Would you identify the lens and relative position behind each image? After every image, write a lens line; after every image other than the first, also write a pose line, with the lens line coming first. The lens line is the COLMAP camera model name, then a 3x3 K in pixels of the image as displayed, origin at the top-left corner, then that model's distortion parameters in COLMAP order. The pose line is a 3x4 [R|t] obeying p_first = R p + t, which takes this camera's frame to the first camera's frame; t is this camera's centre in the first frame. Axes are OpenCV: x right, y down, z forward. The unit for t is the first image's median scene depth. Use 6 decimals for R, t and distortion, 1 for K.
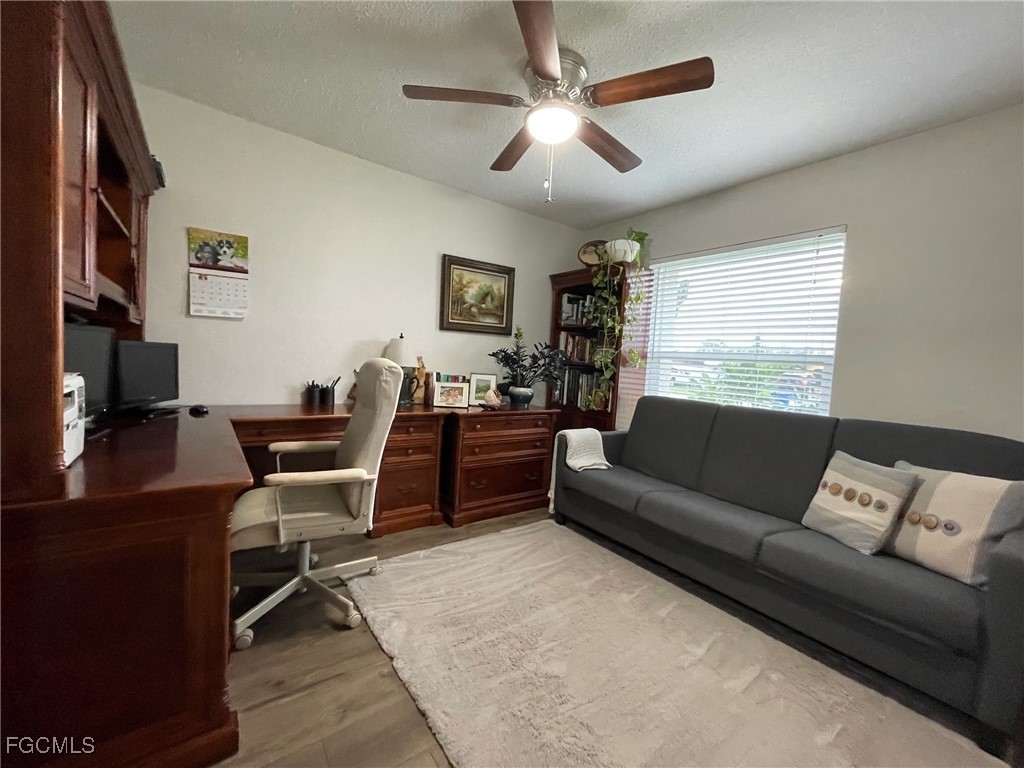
lens RADIAL K [[414.8, 0, 510.8], [0, 414.8, 381.6], [0, 0, 1]] dist [-0.003182, -0.000127]
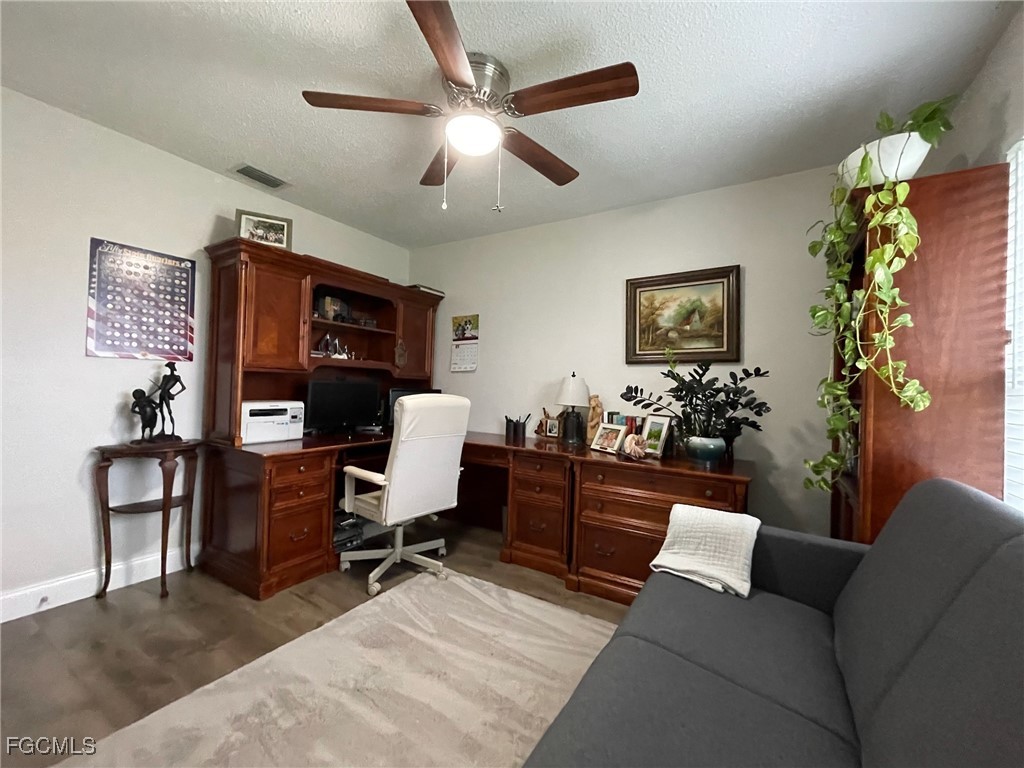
lens RADIAL K [[414.8, 0, 513.8], [0, 414.8, 382.6], [0, 0, 1]] dist [-0.003182, -0.000127]
pose [[0.371064, -0.058373, -0.926771, 0.610379], [-0.056882, 0.994719, -0.085428, 0.002707], [0.926864, 0.084416, 0.365784, 0.507492]]
